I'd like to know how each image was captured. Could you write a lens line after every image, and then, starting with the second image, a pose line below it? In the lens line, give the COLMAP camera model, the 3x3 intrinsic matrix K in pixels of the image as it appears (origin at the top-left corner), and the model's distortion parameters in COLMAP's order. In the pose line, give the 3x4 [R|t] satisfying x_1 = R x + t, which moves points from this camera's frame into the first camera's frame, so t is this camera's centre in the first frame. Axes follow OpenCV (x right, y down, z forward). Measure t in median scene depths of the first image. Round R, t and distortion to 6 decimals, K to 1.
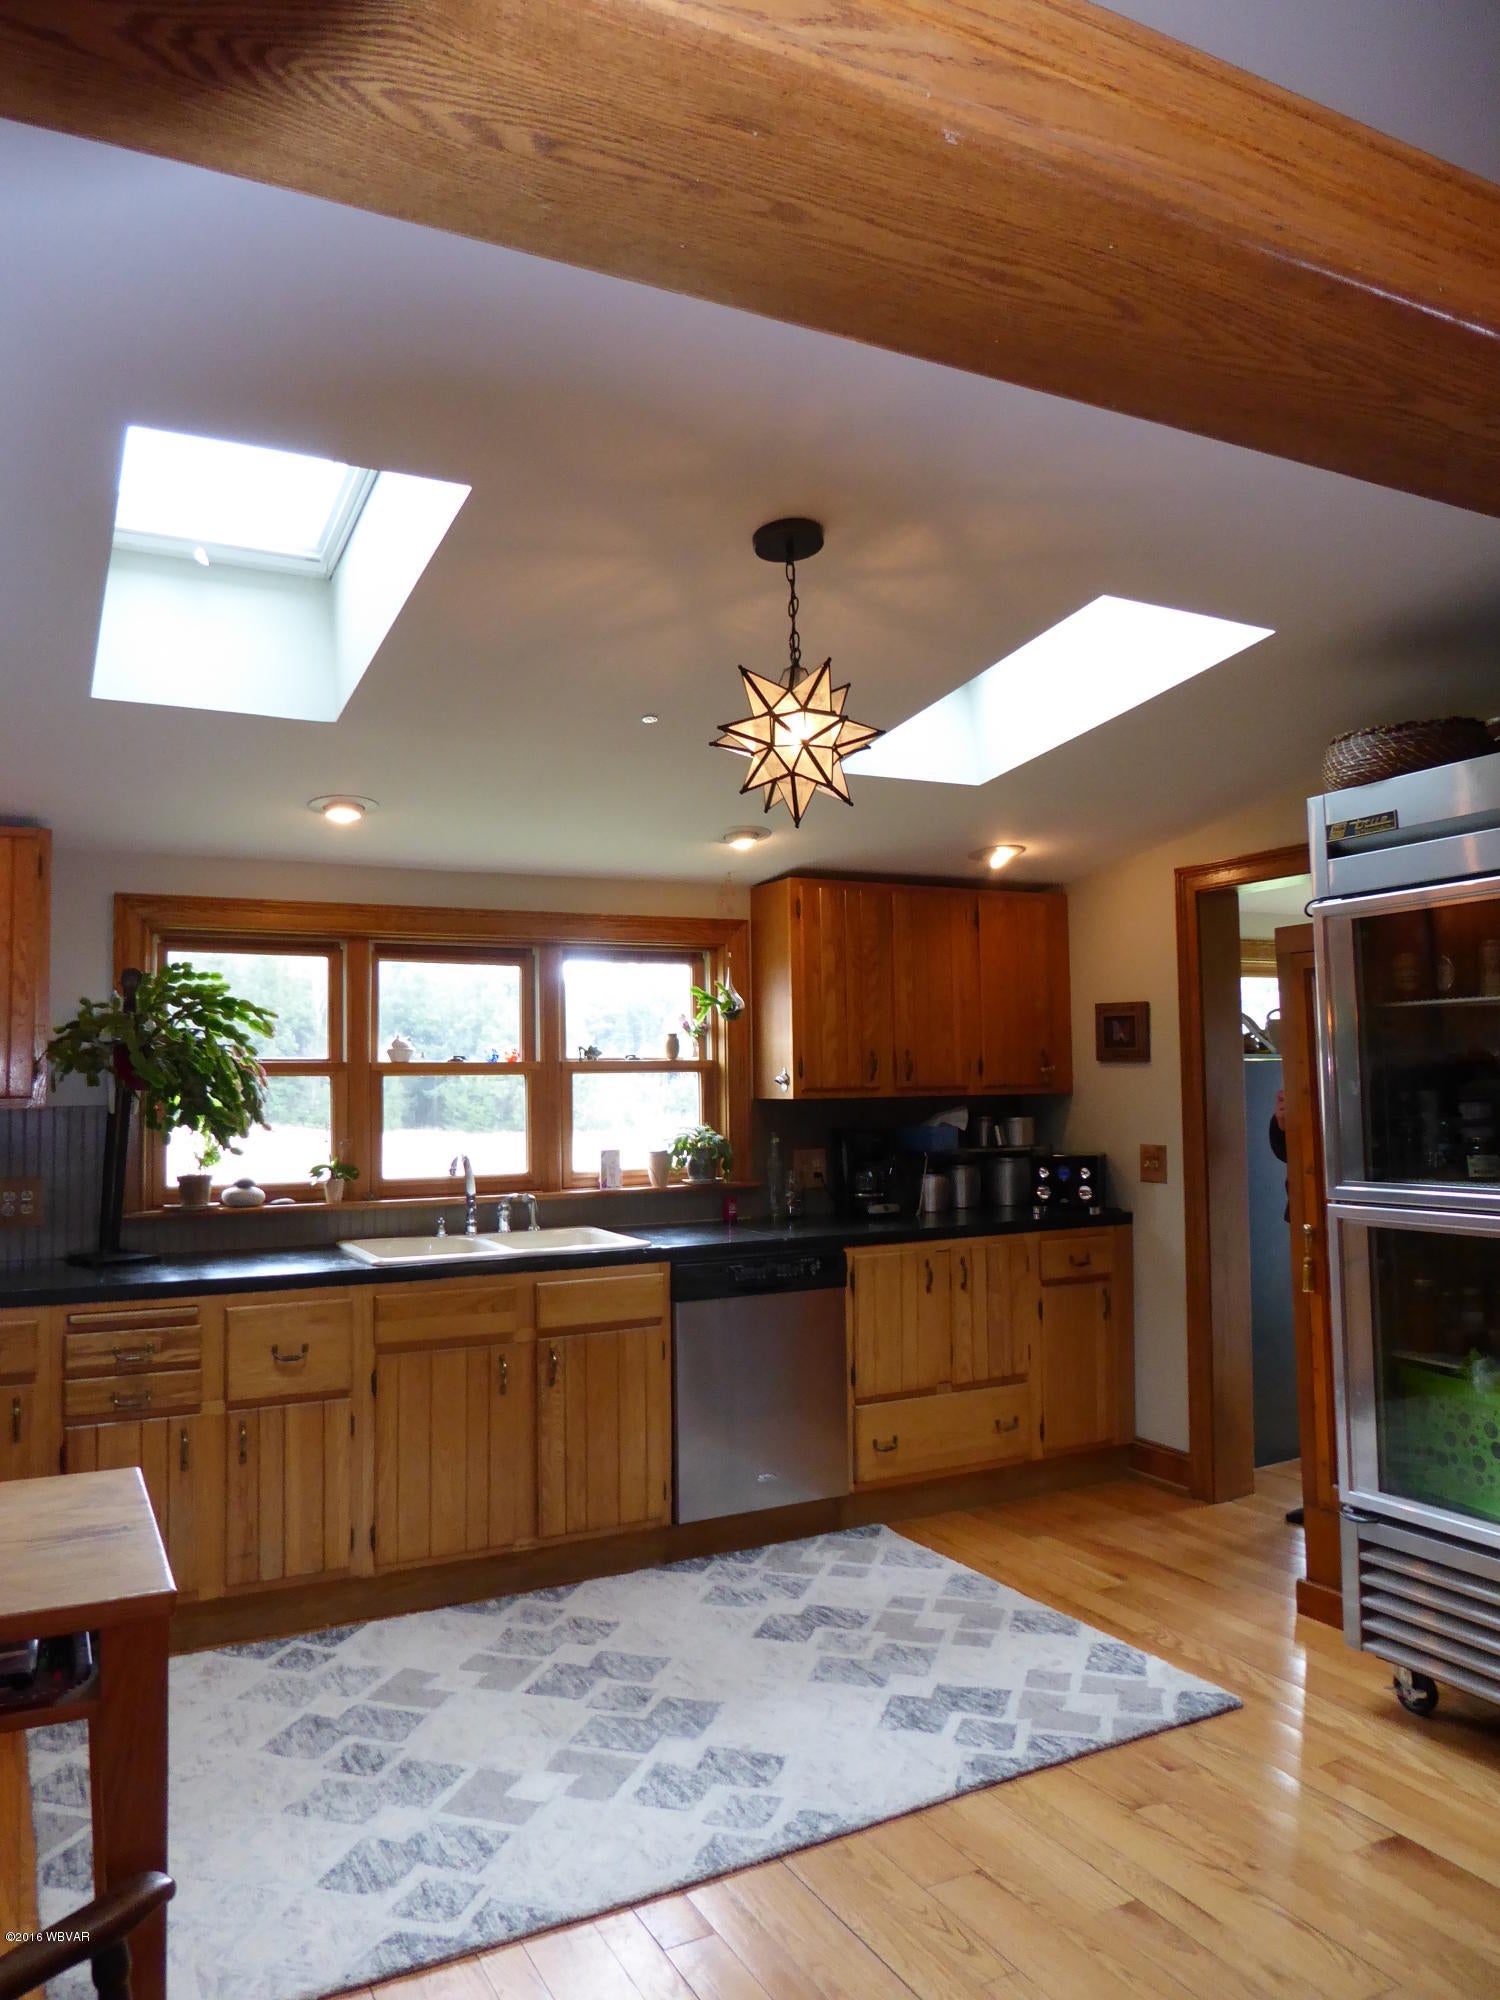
lens RADIAL K [[1404.8, 0, 763.4], [0, 1404.8, 971.4], [0, 0, 1]] dist [-0.097089, 0.033723]
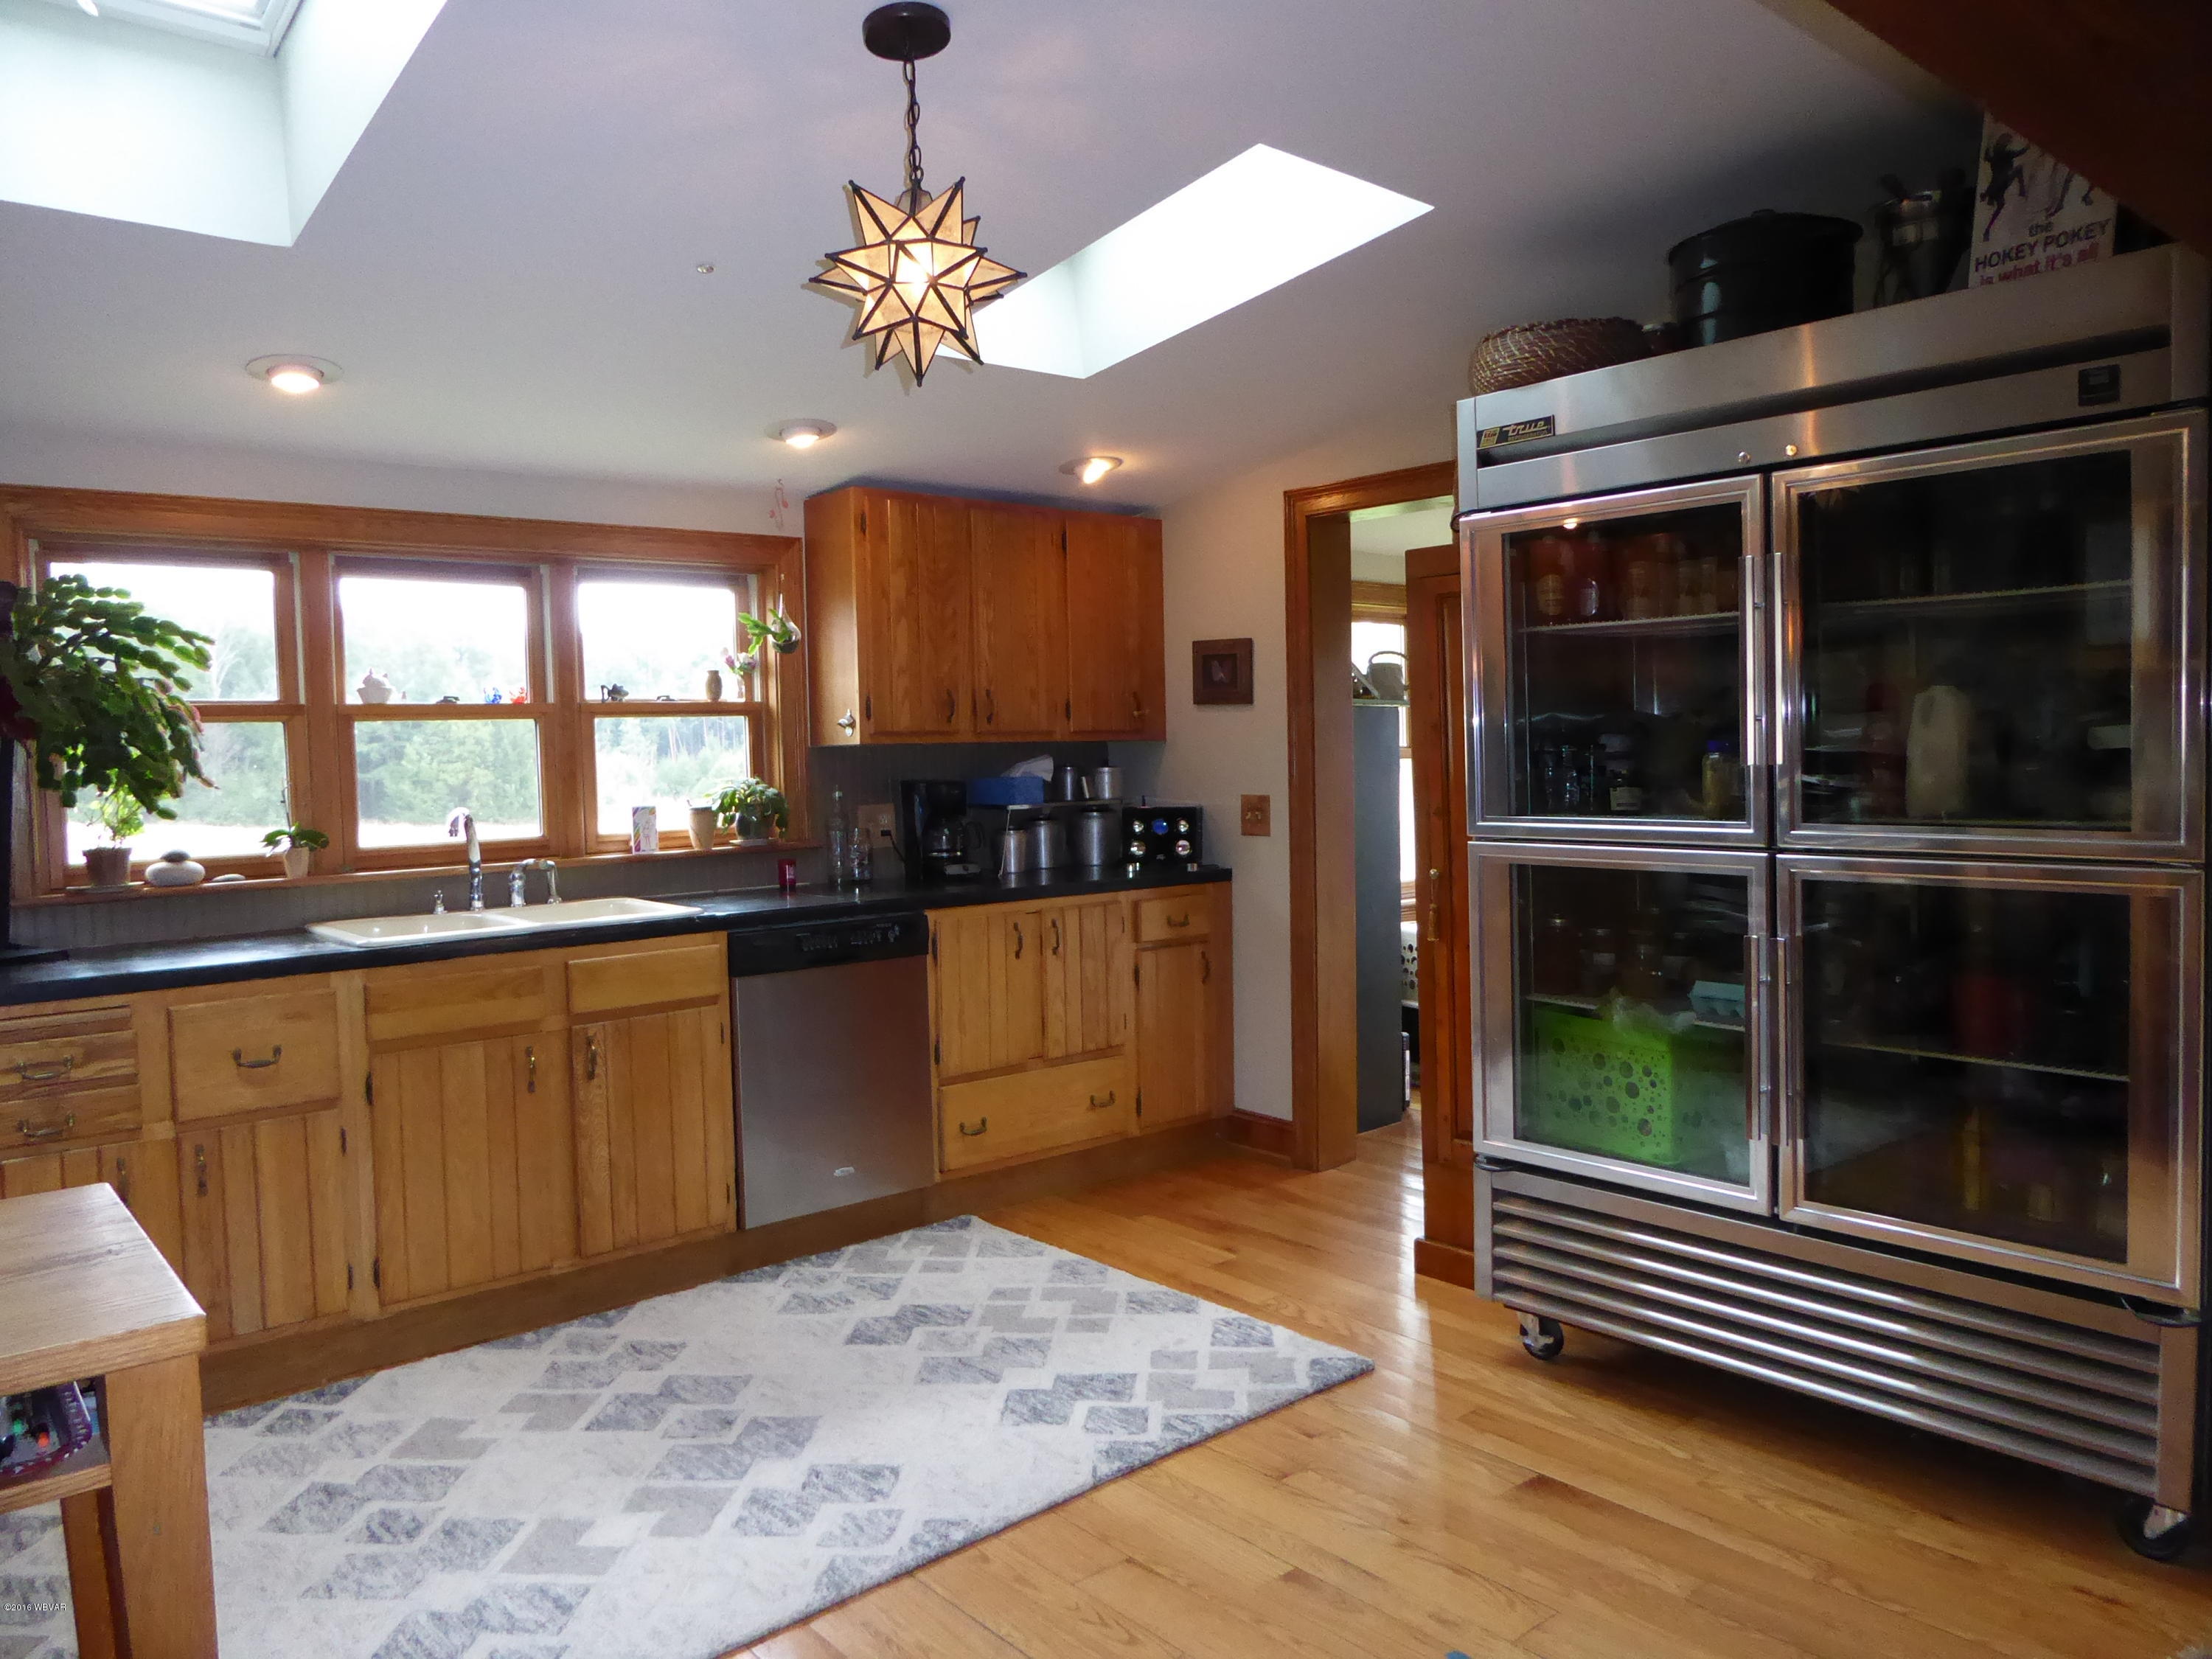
lens RADIAL K [[1553.8, 0, 1171.8], [0, 1553.8, 826.4], [0, 0, 1]] dist [-0.097089, 0.033723]
pose [[0.967878, -0.020141, 0.250611, -0.038210], [-0.011107, 0.992388, 0.122652, 0.025072], [-0.251174, -0.121495, 0.960287, 0.034165]]
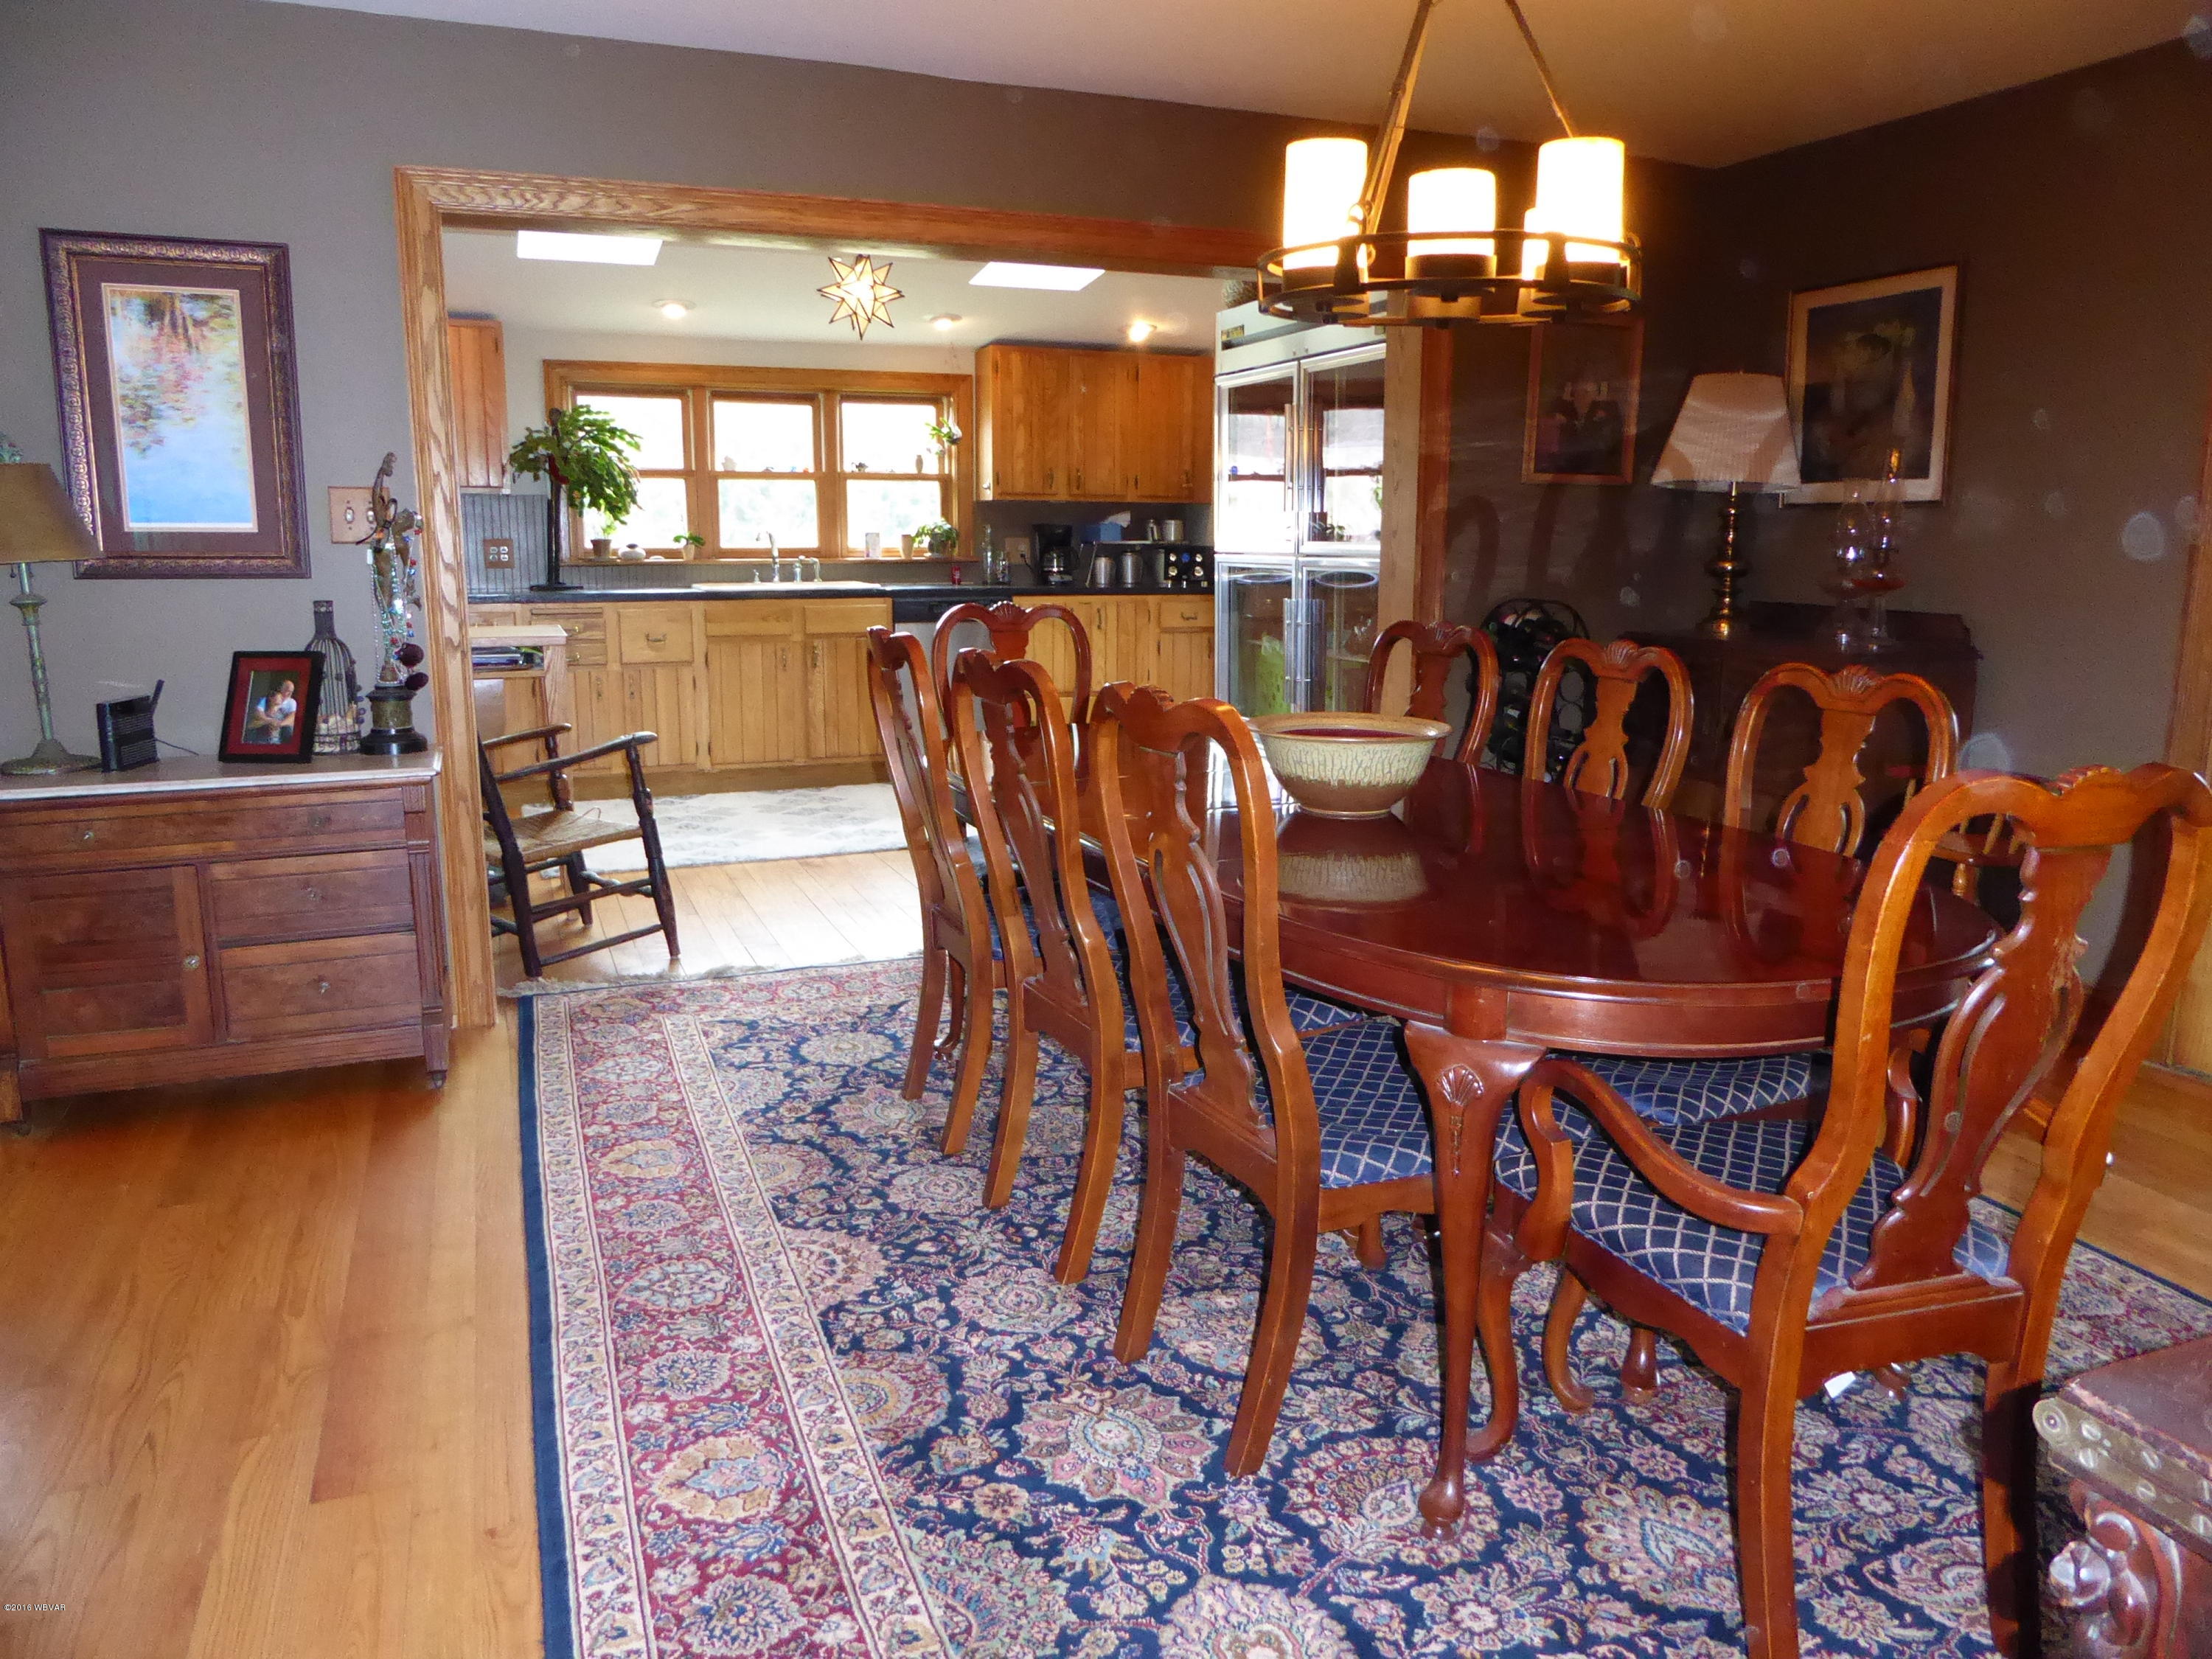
lens RADIAL K [[1553.8, 0, 1116.4], [0, 1553.8, 850.3], [0, 0, 1]] dist [-0.097089, 0.033723]
pose [[0.993533, 0.046877, -0.103413, 0.395188], [-0.016290, 0.960224, 0.278757, -0.013059], [0.112367, -0.275270, 0.954778, -0.757622]]
